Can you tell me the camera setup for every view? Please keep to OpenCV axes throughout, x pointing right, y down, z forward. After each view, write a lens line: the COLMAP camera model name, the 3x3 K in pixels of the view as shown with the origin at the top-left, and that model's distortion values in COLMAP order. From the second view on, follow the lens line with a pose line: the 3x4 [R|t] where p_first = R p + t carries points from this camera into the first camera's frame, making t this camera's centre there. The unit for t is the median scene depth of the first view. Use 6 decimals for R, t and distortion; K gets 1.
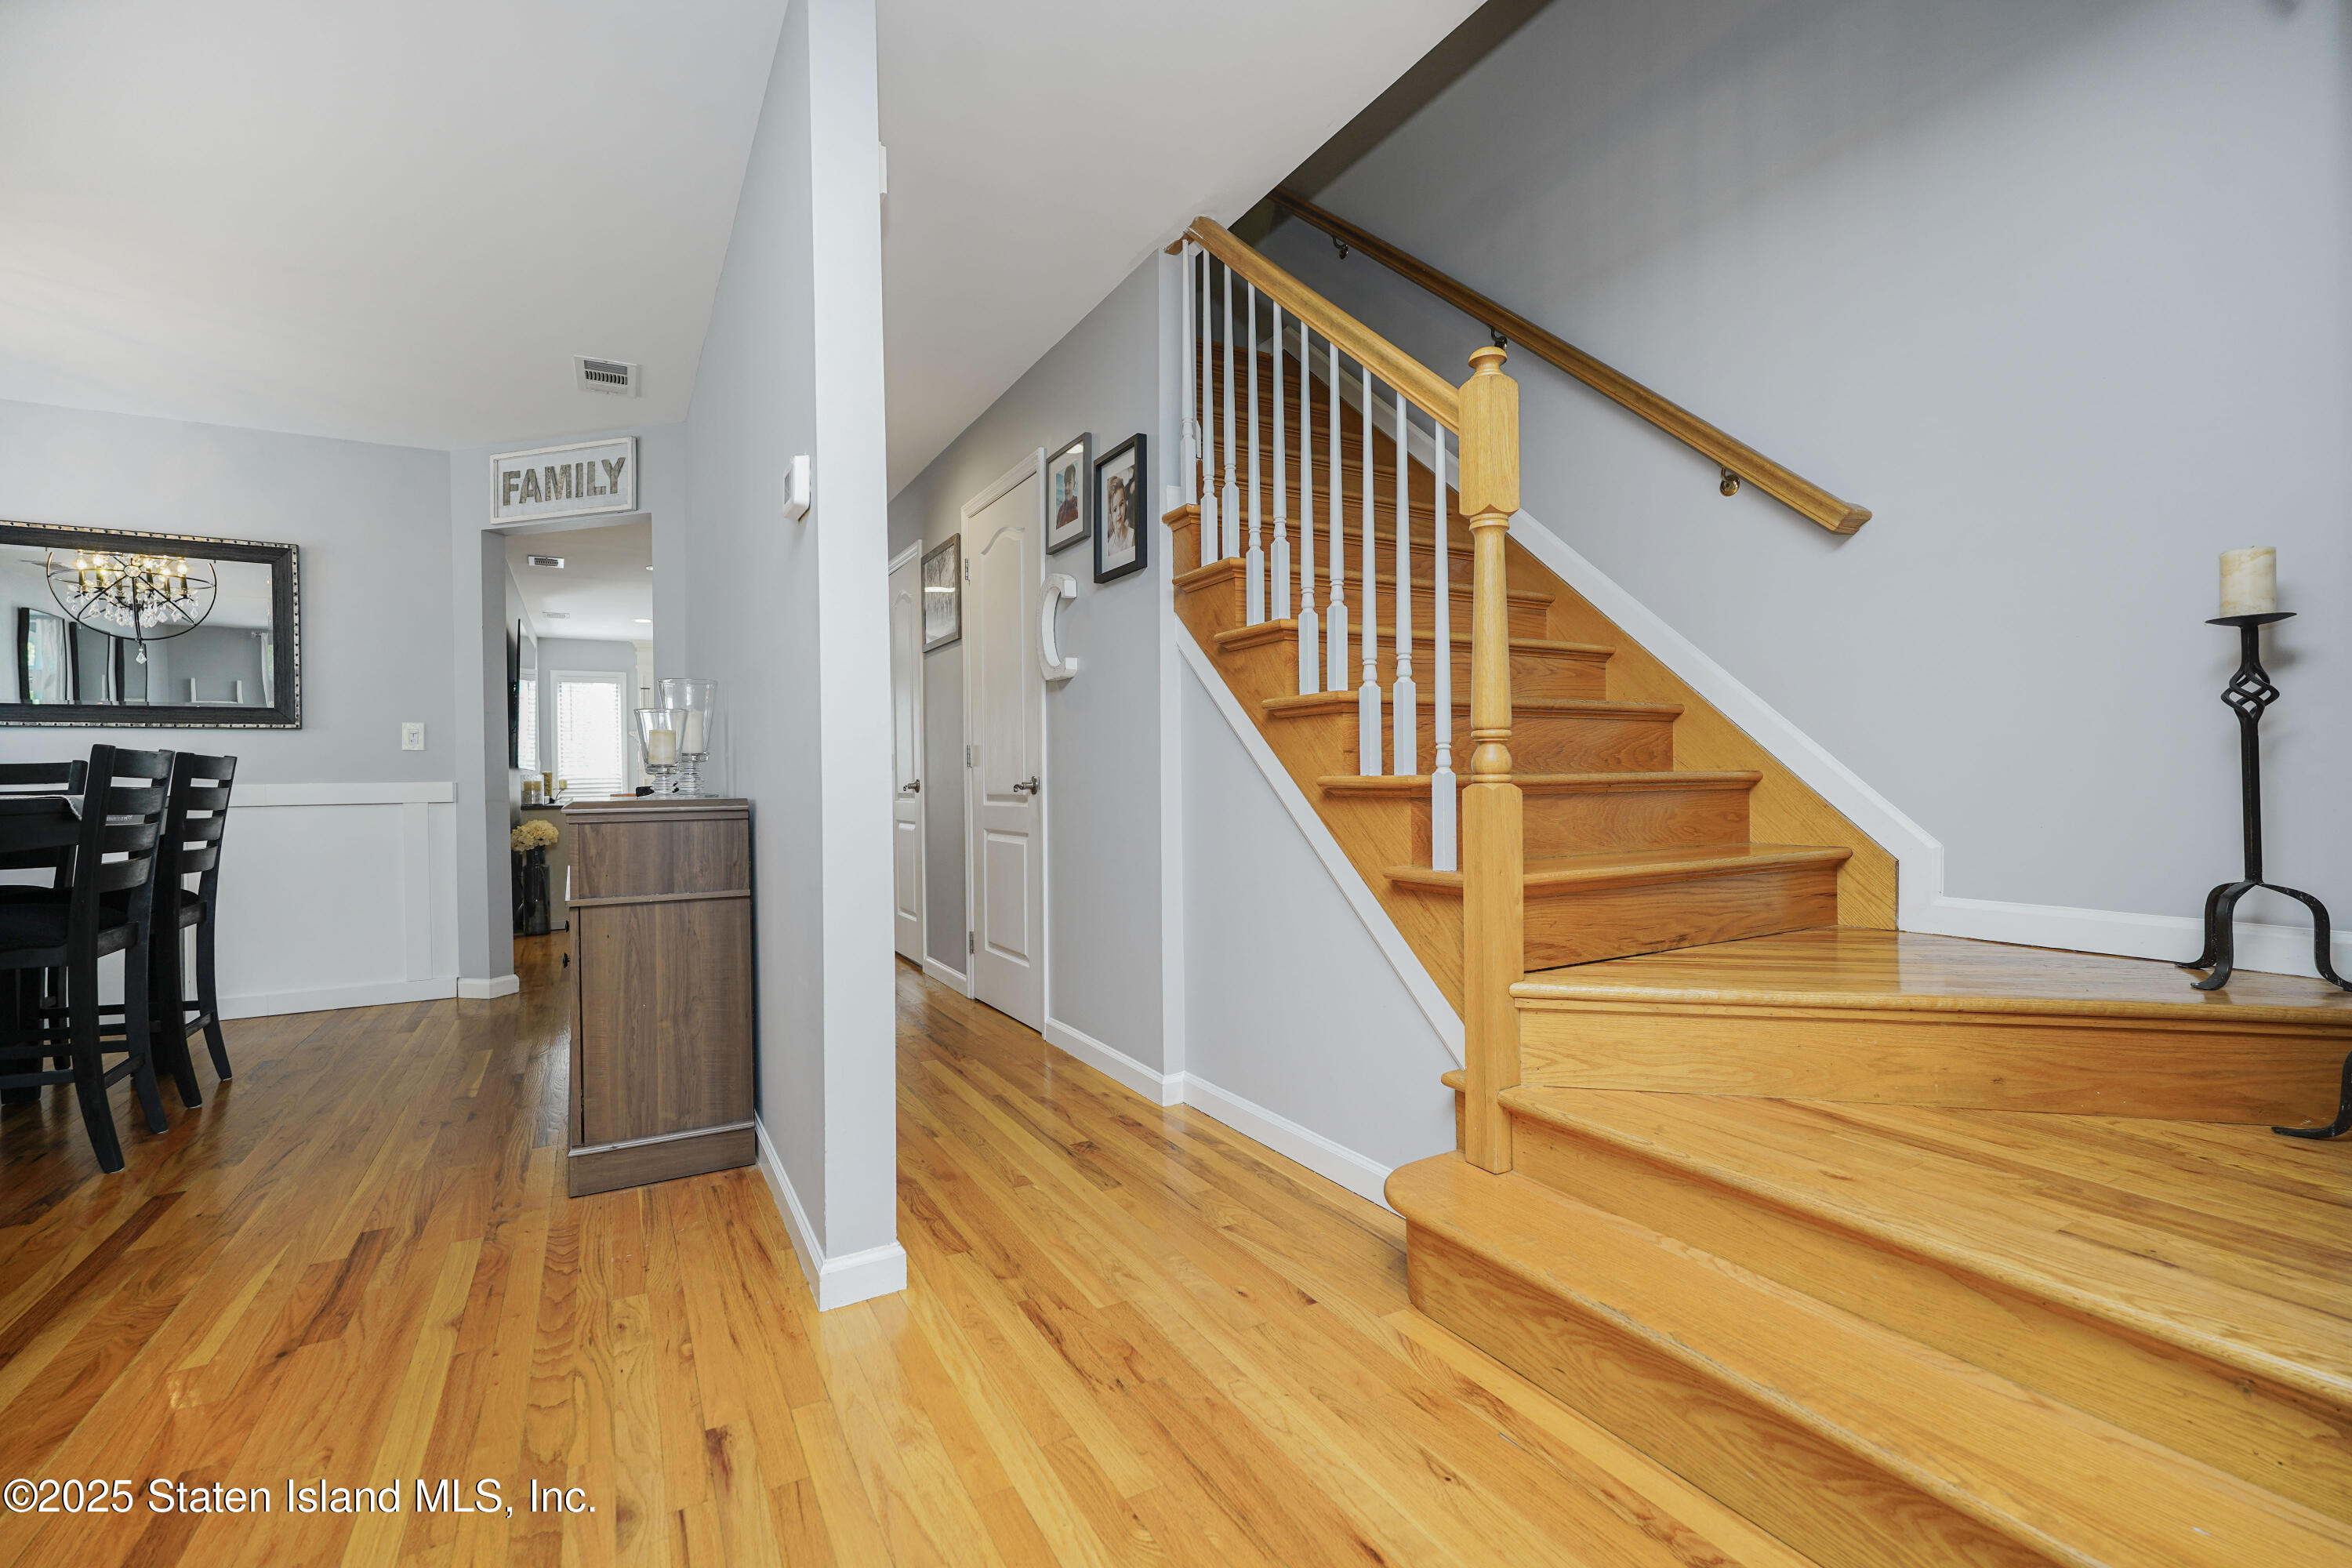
lens RADIAL K [[1036.0, 0, 1164.8], [0, 1036.0, 778.2], [0, 0, 1]] dist [-0.010460, 0.006495]
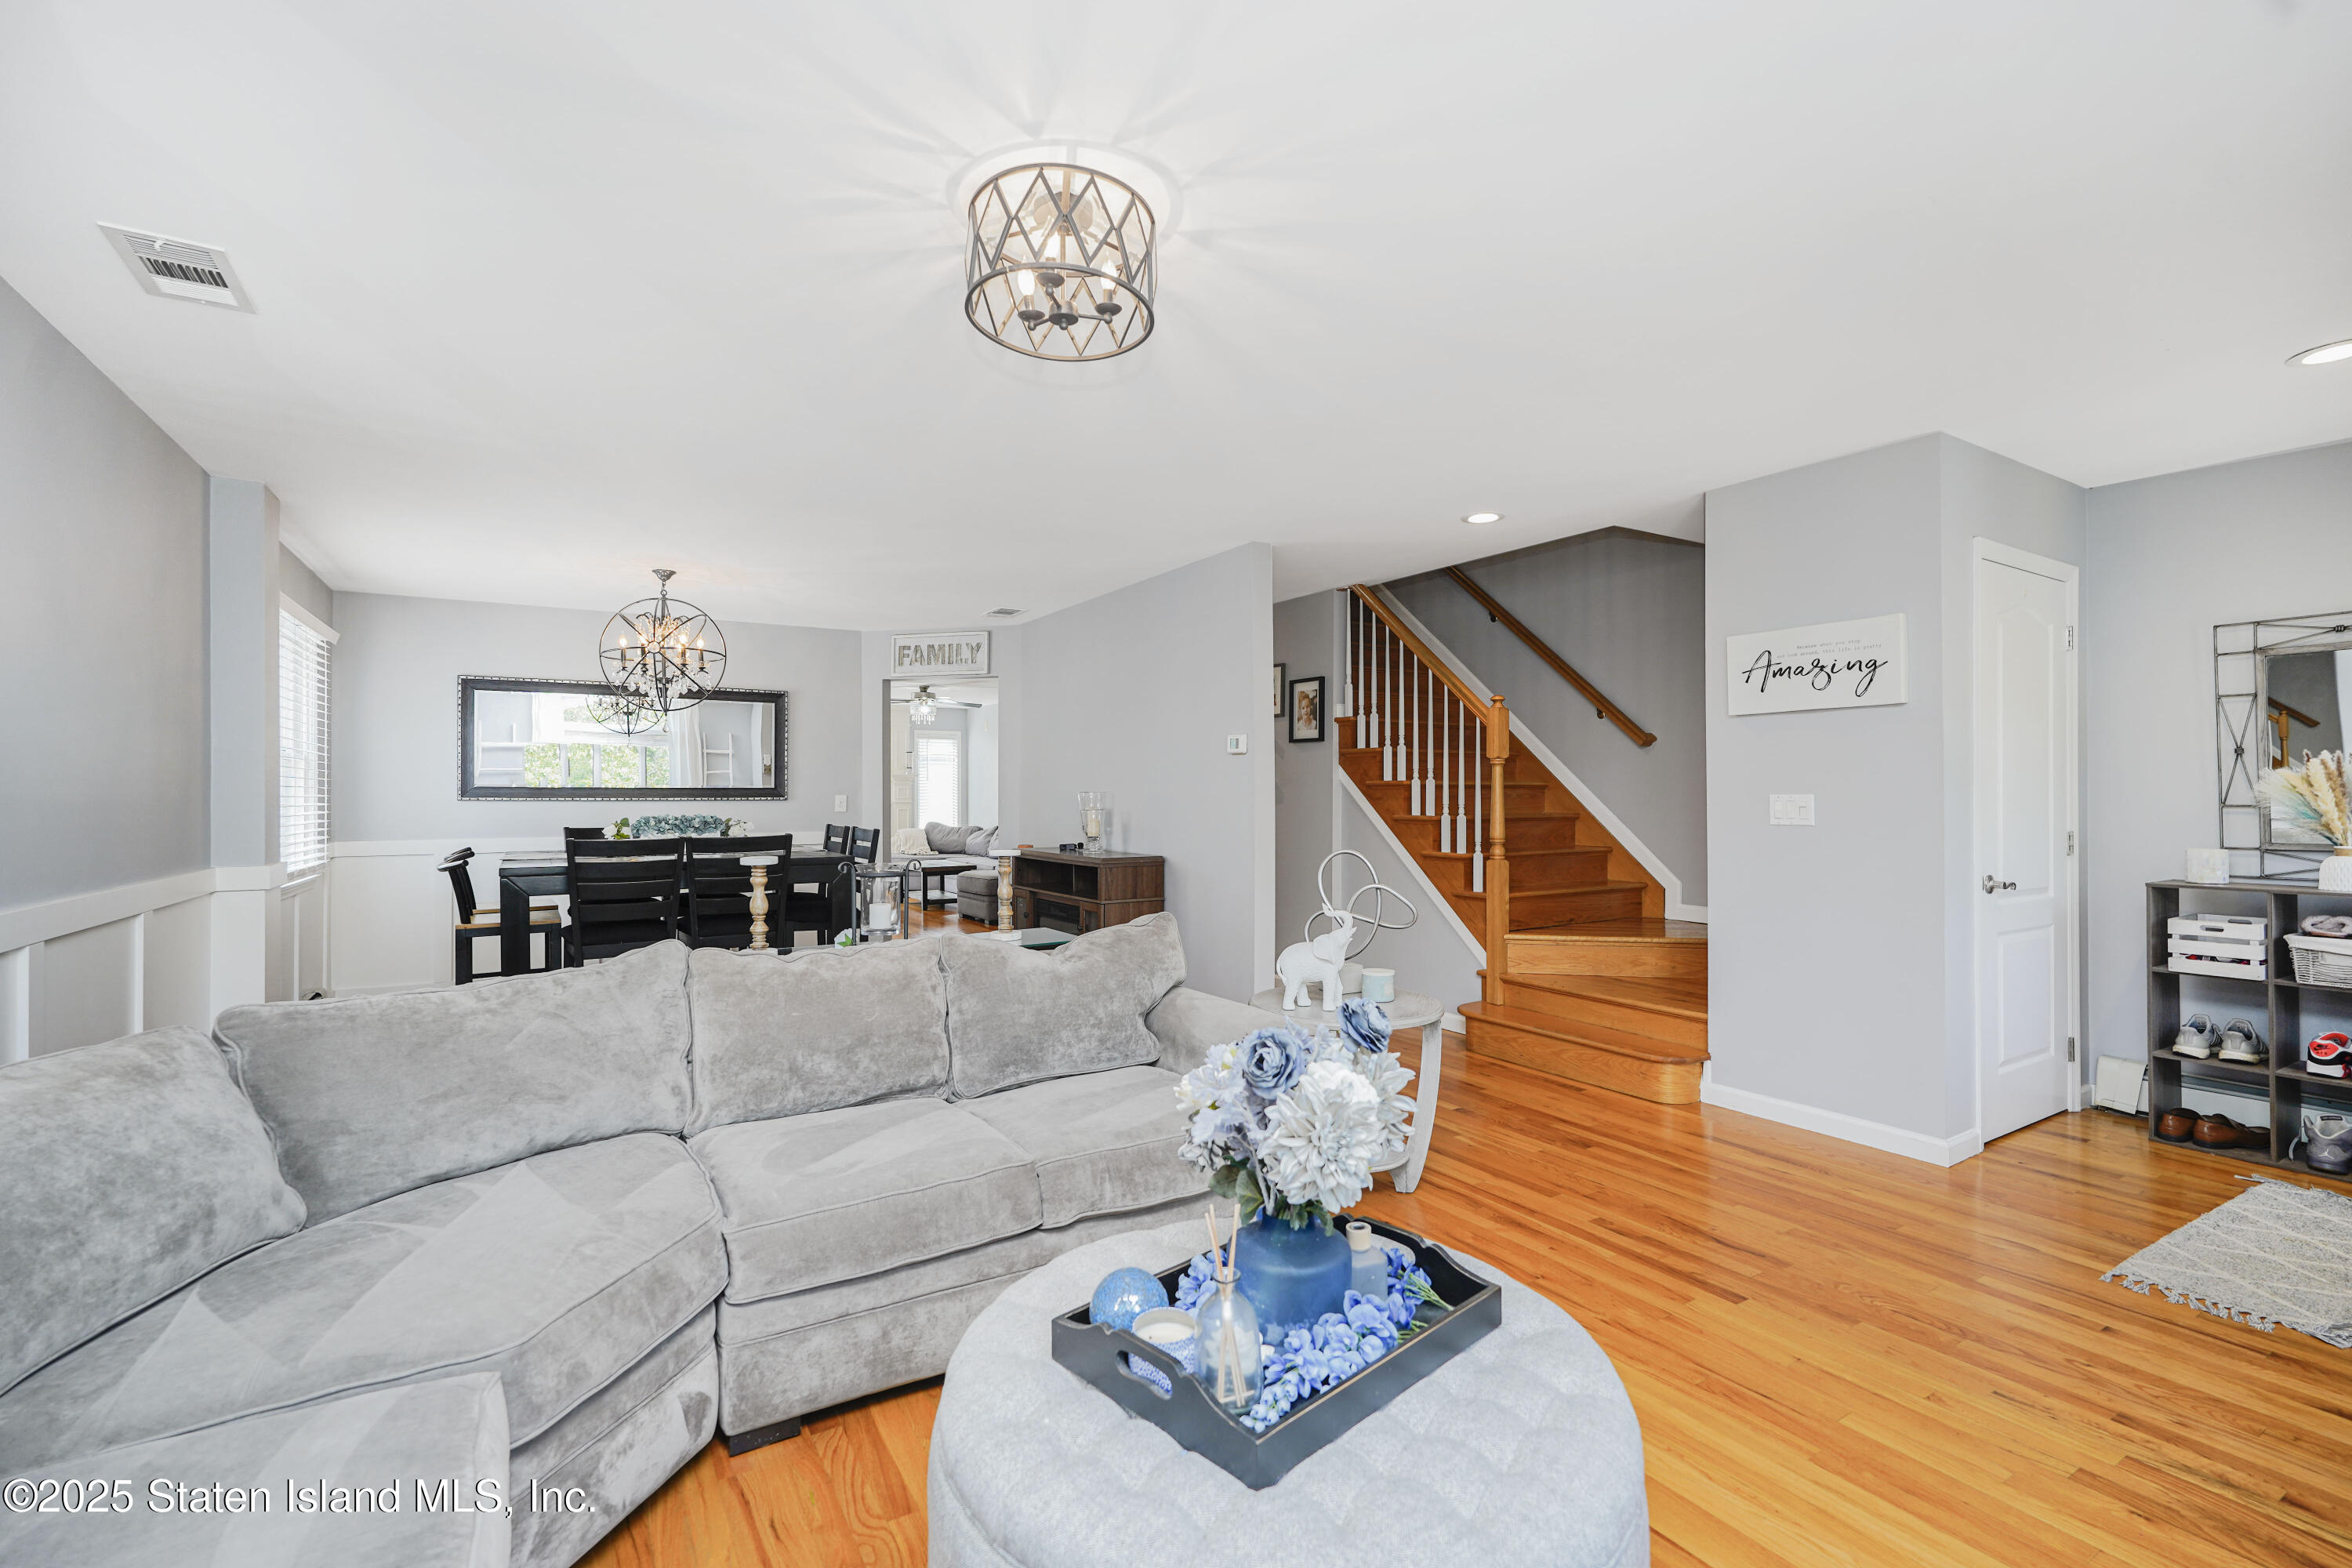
lens RADIAL K [[1036.0, 0, 1160.9], [0, 1036.0, 768.4], [0, 0, 1]] dist [-0.010460, 0.006495]
pose [[0.999467, 0.012136, 0.030297, -0.460924], [-0.011500, 0.999712, -0.021087, -0.118220], [-0.030545, 0.020727, 0.999318, -1.192963]]
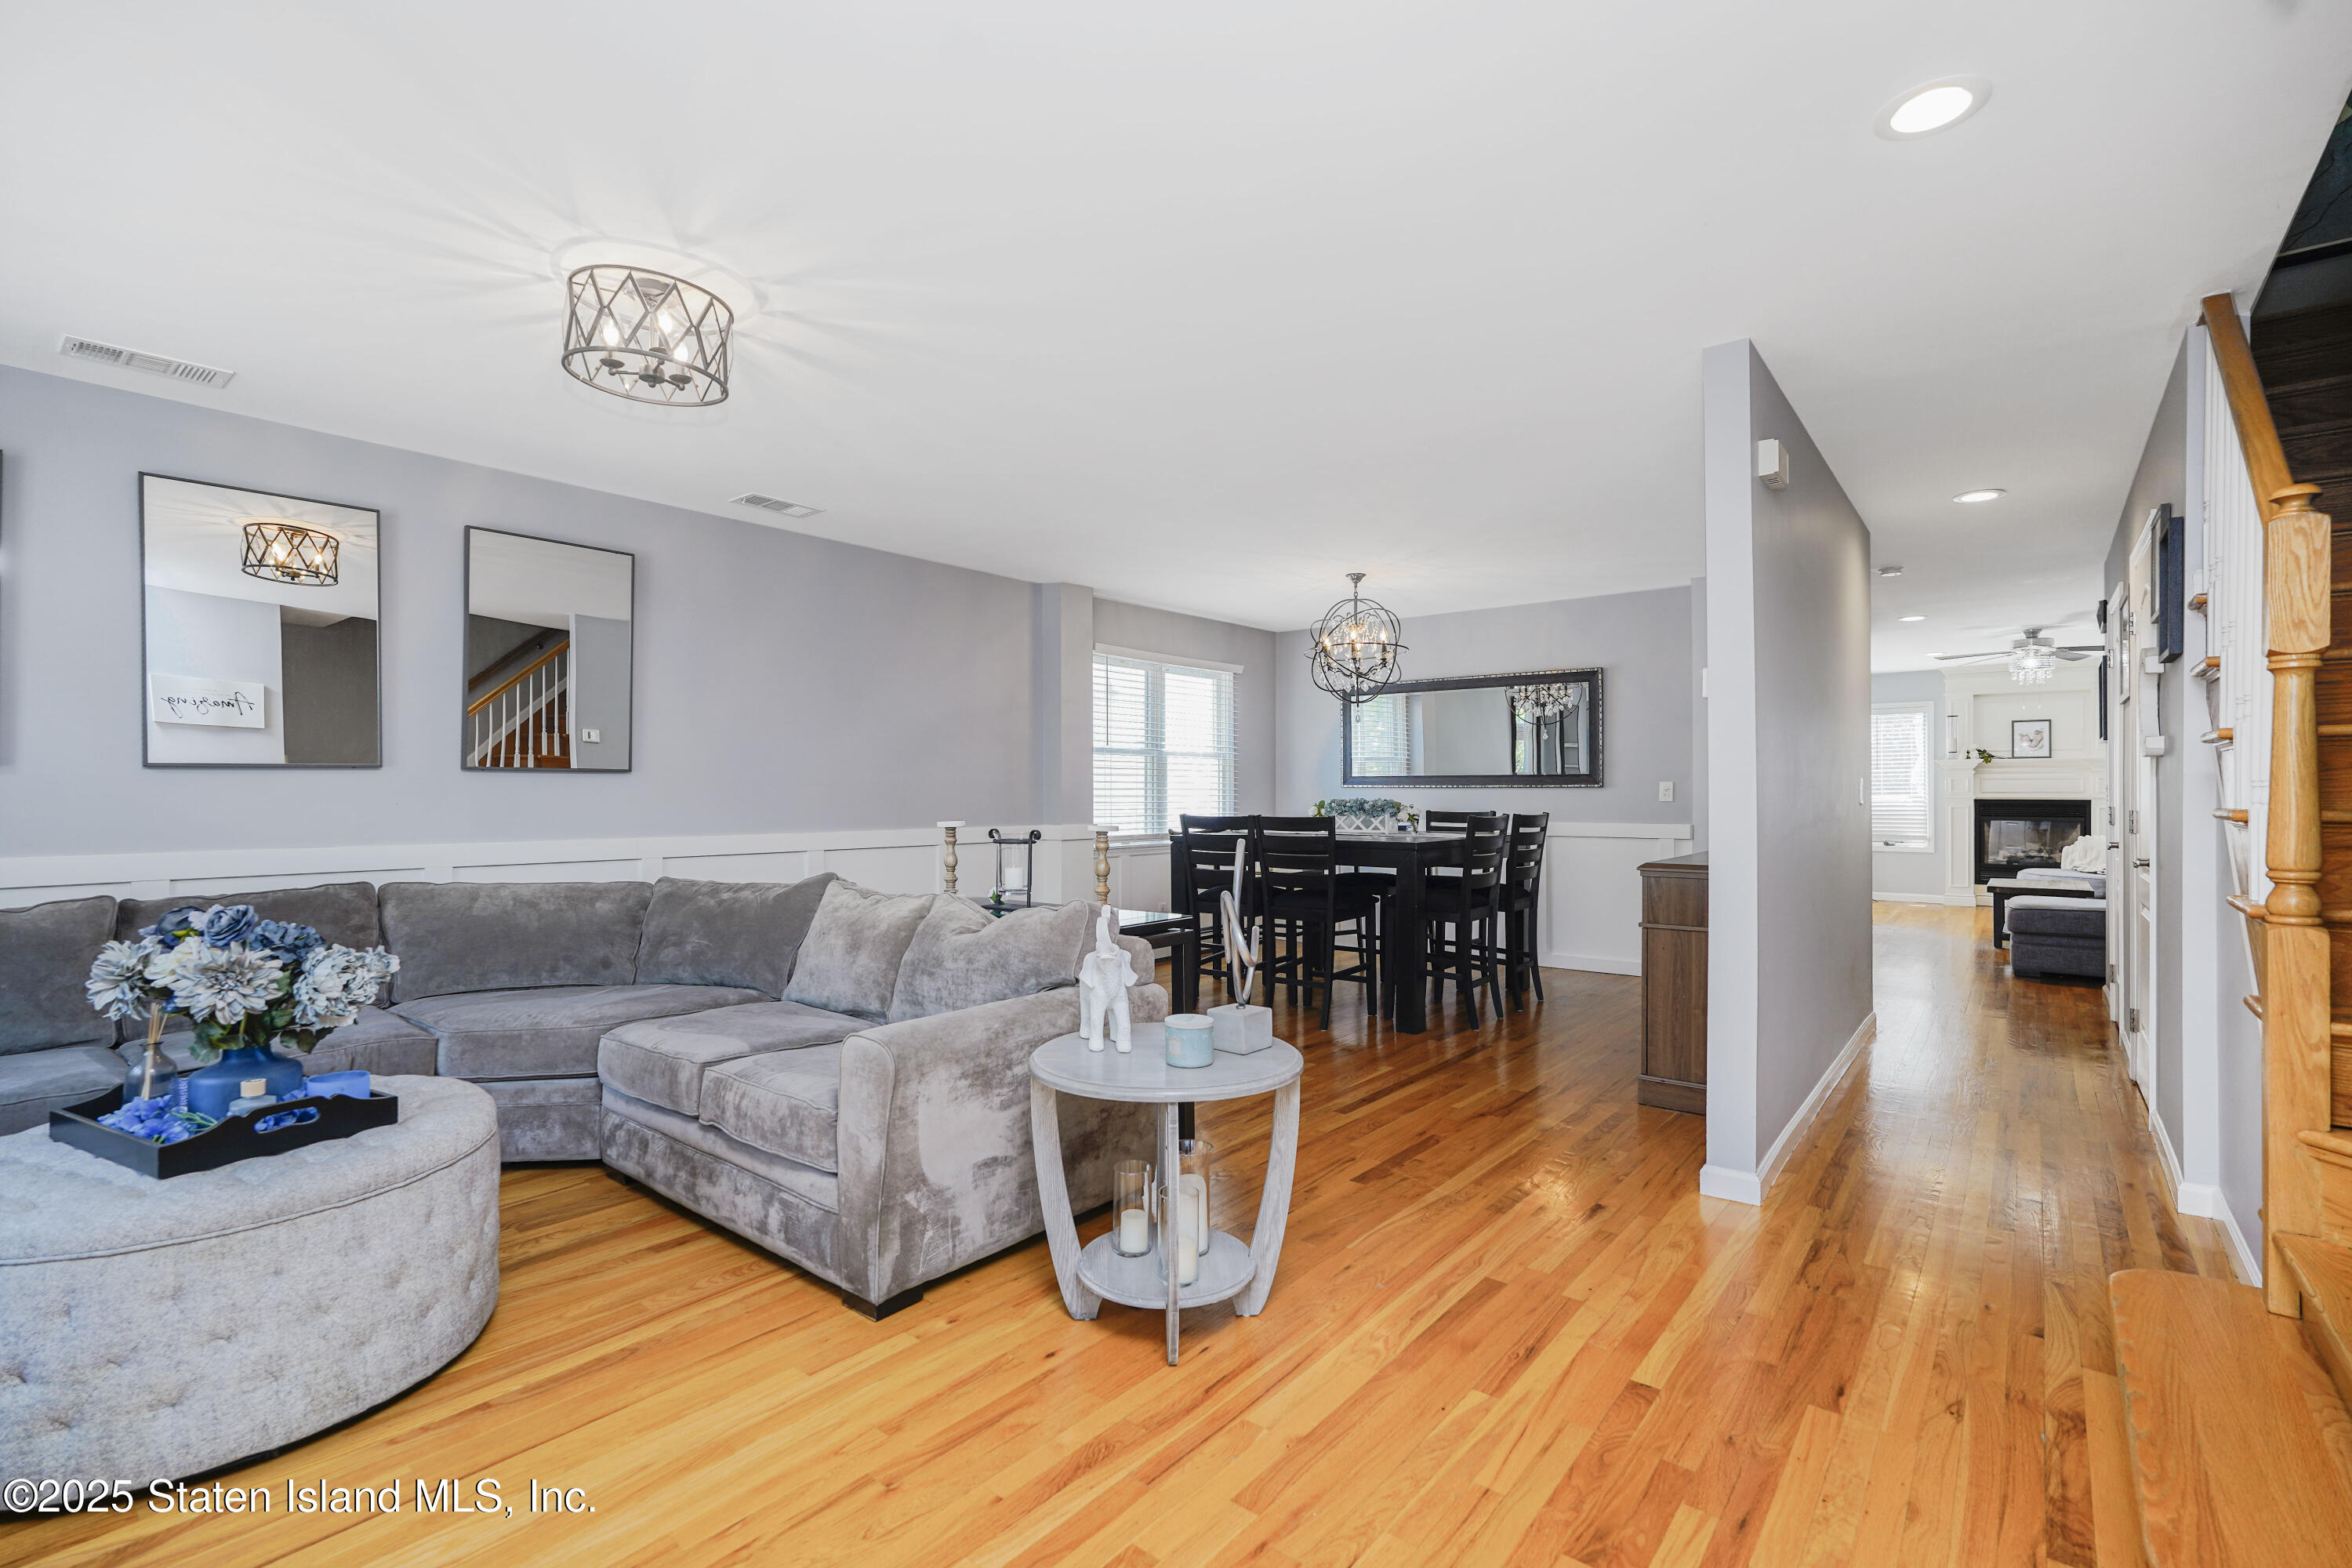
lens RADIAL K [[1036.0, 0, 1177.5], [0, 1036.0, 803.6], [0, 0, 1]] dist [-0.010460, 0.006495]
pose [[0.365742, 0.019924, -0.930503, 0.610314], [0.001427, 0.999758, 0.021968, -0.098065], [0.930715, -0.009363, 0.365624, -0.257155]]
